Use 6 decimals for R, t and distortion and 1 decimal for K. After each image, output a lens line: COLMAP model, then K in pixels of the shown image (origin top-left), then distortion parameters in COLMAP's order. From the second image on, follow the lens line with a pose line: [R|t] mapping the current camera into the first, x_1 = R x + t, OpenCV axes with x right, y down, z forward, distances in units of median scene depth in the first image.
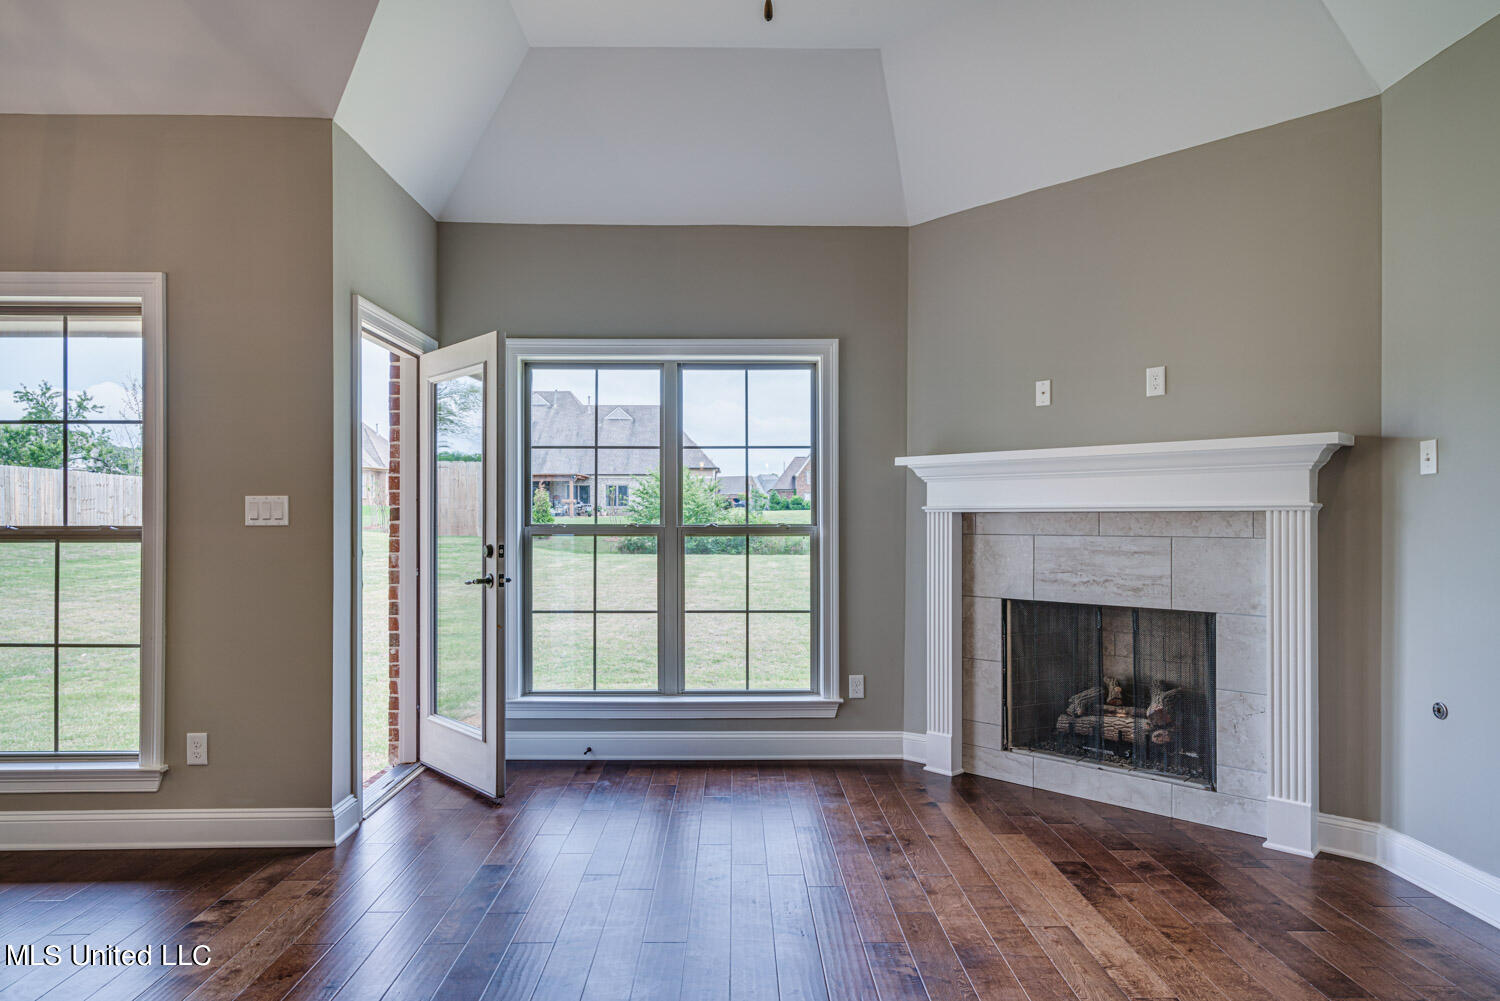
lens RADIAL K [[887.1, 0, 740.2], [0, 887.1, 516.7], [0, 0, 1]] dist [-0.003711, 0.001870]
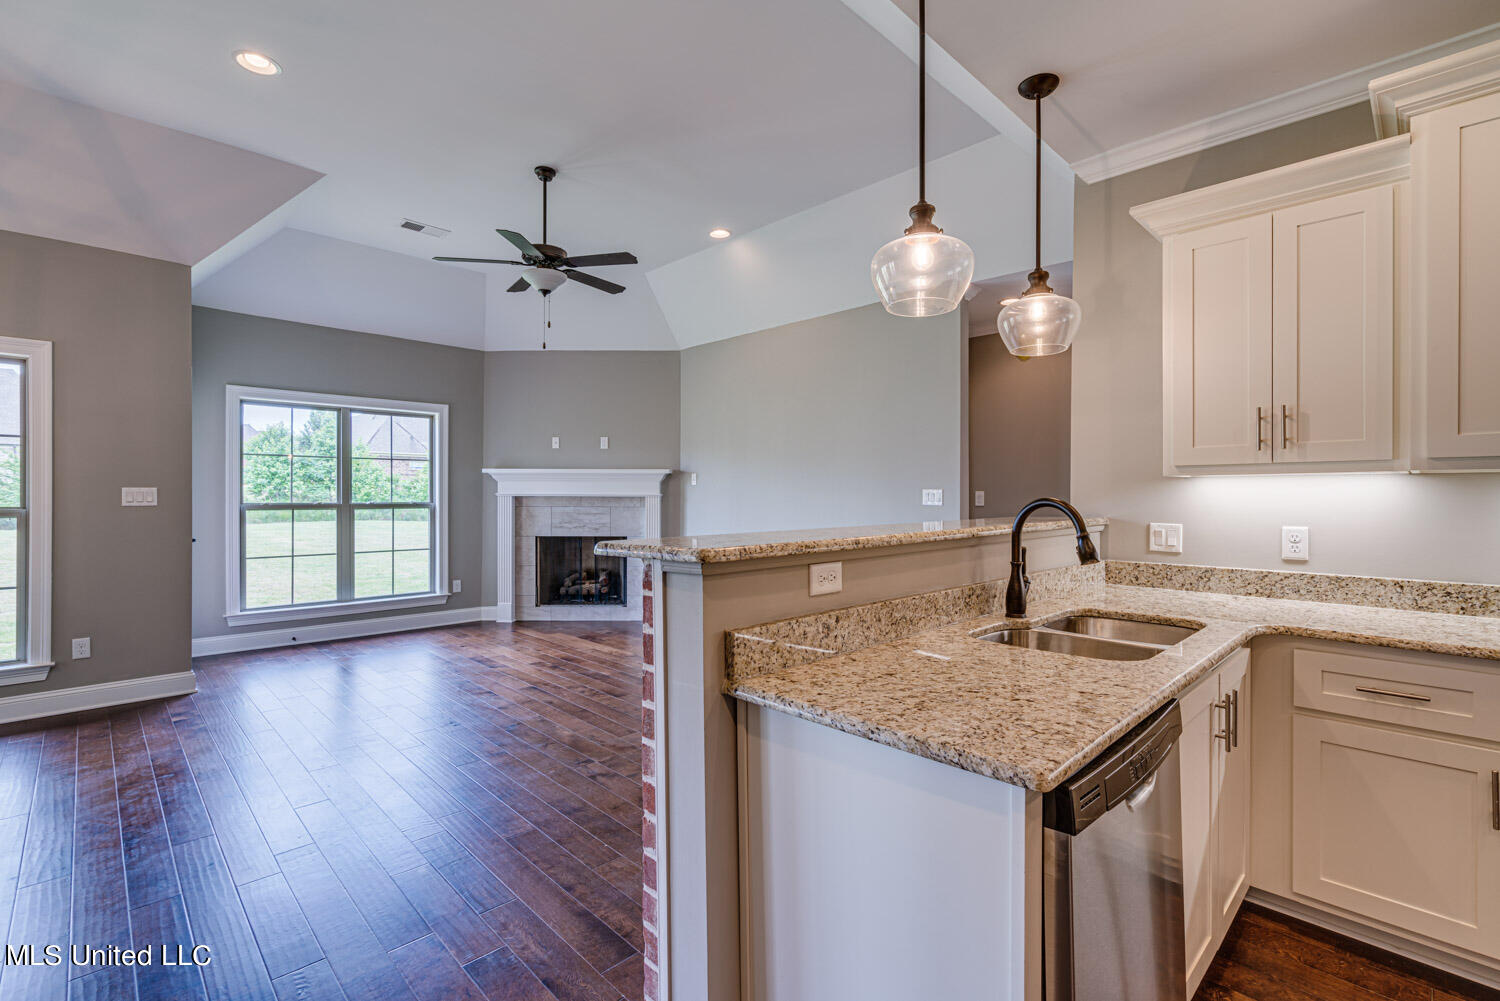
lens RADIAL K [[675.0, 0, 755.3], [0, 675.0, 493.5], [0, 0, 1]] dist [-0.008380, 0.002072]
pose [[0.714842, 0.003523, 0.699278, -0.446379], [-0.005307, 0.999986, 0.000388, -0.014541], [-0.699266, -0.003988, 0.714850, -0.516490]]
